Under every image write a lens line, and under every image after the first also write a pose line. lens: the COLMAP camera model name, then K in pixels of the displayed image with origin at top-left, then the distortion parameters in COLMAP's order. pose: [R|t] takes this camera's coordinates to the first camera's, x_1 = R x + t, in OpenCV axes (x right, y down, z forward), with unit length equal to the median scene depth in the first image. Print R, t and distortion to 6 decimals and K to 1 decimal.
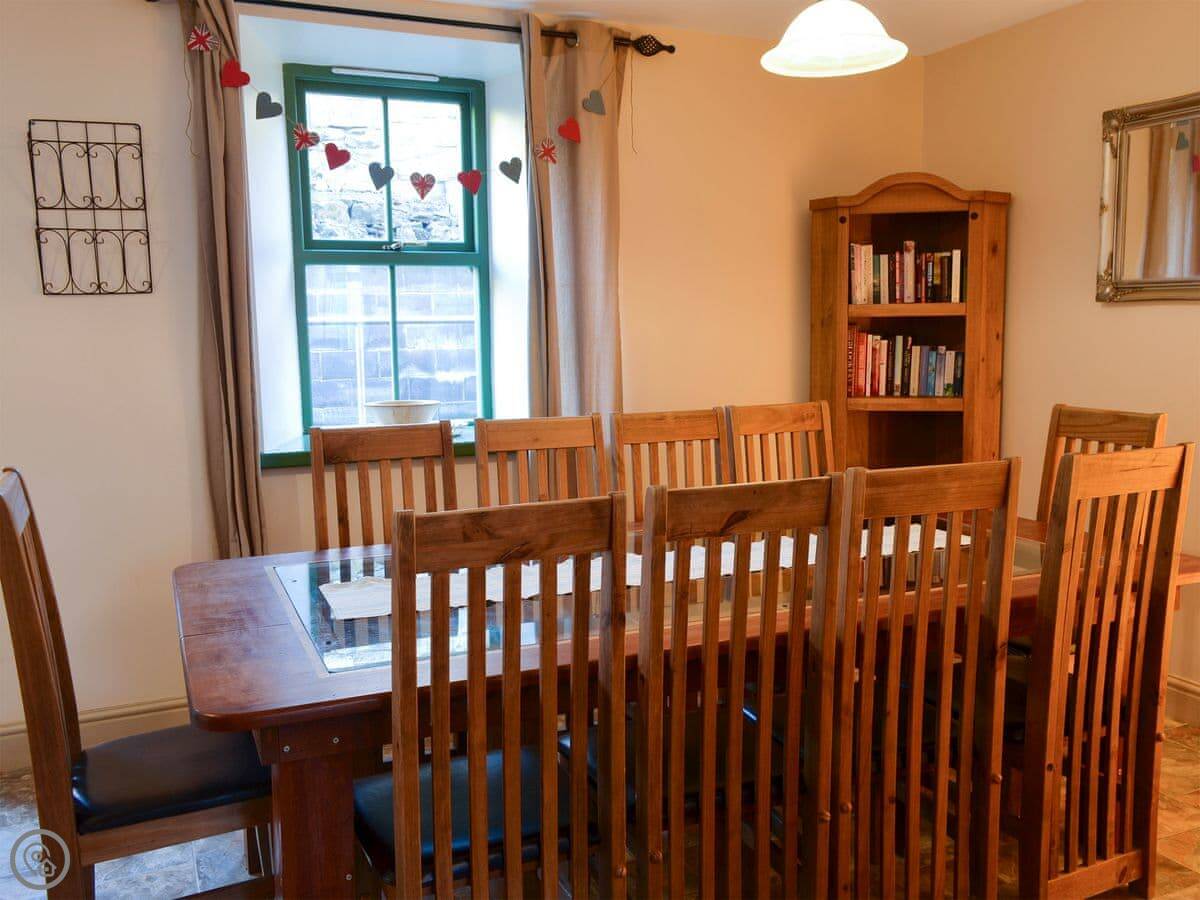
lens RADIAL K [[1102.2, 0, 621.4], [0, 1102.2, 465.9], [0, 0, 1]] dist [0.018538, 0.000000]
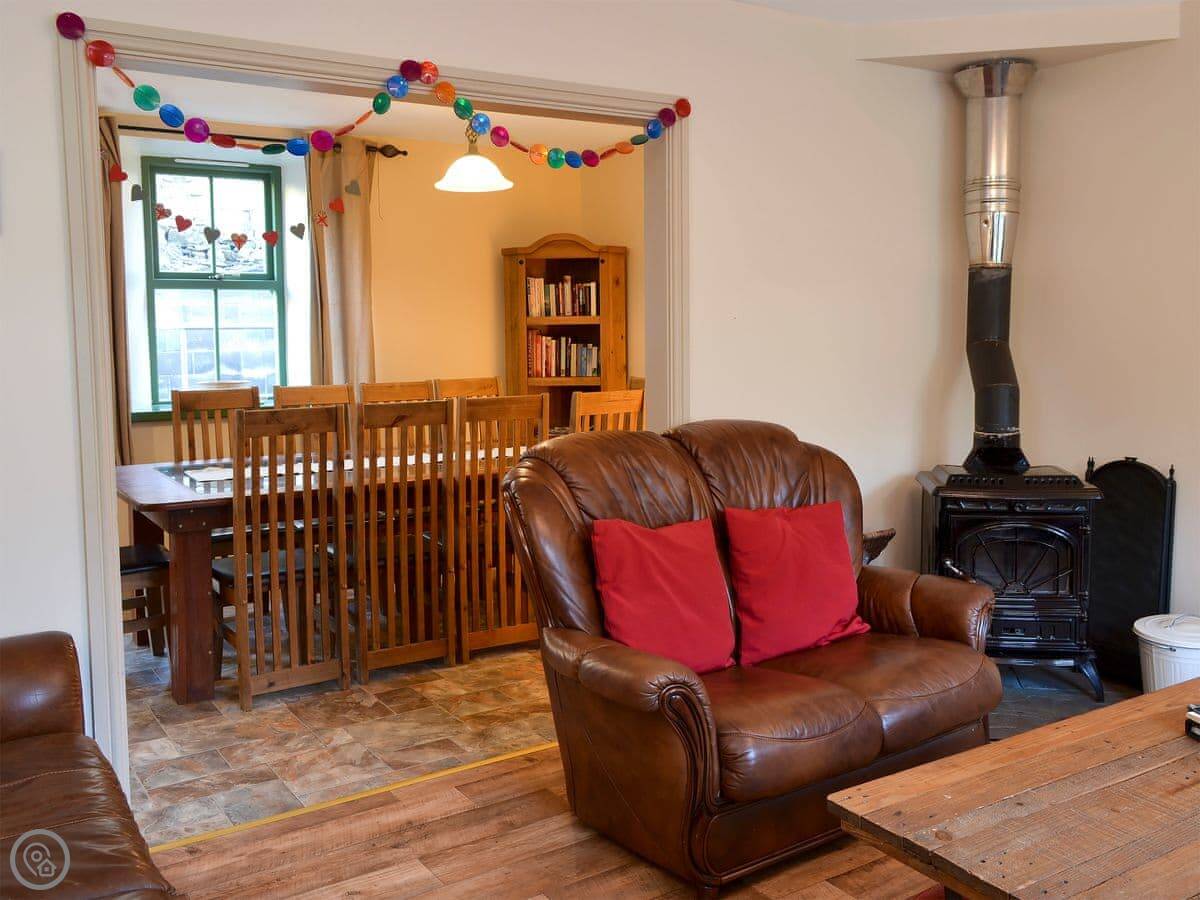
lens RADIAL K [[1102.2, 0, 596.7], [0, 1102.2, 404.3], [0, 0, 1]] dist [0.018538, 0.000000]
pose [[0.988935, -0.009966, 0.148017, 0.075798], [0.019114, 0.997985, -0.060506, 0.070643], [-0.147116, 0.062665, 0.987132, -0.527350]]
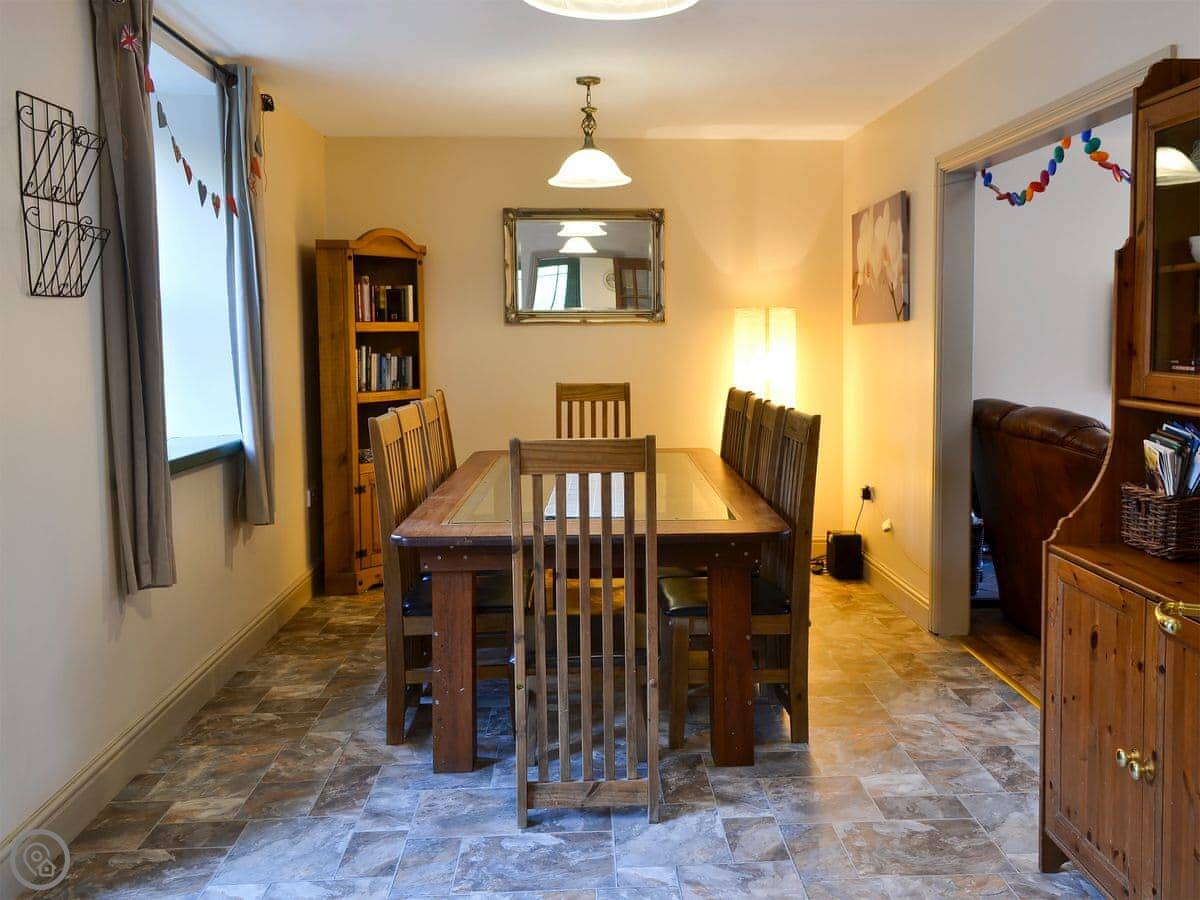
lens RADIAL K [[1102.2, 0, 607.0], [0, 1102.2, 432.7], [0, 0, 1]] dist [0.018538, 0.000000]
pose [[0.371210, -0.079814, 0.925112, -0.928232], [0.128494, 0.991129, 0.033951, -0.022827], [-0.919616, 0.106268, 0.378172, 0.249033]]
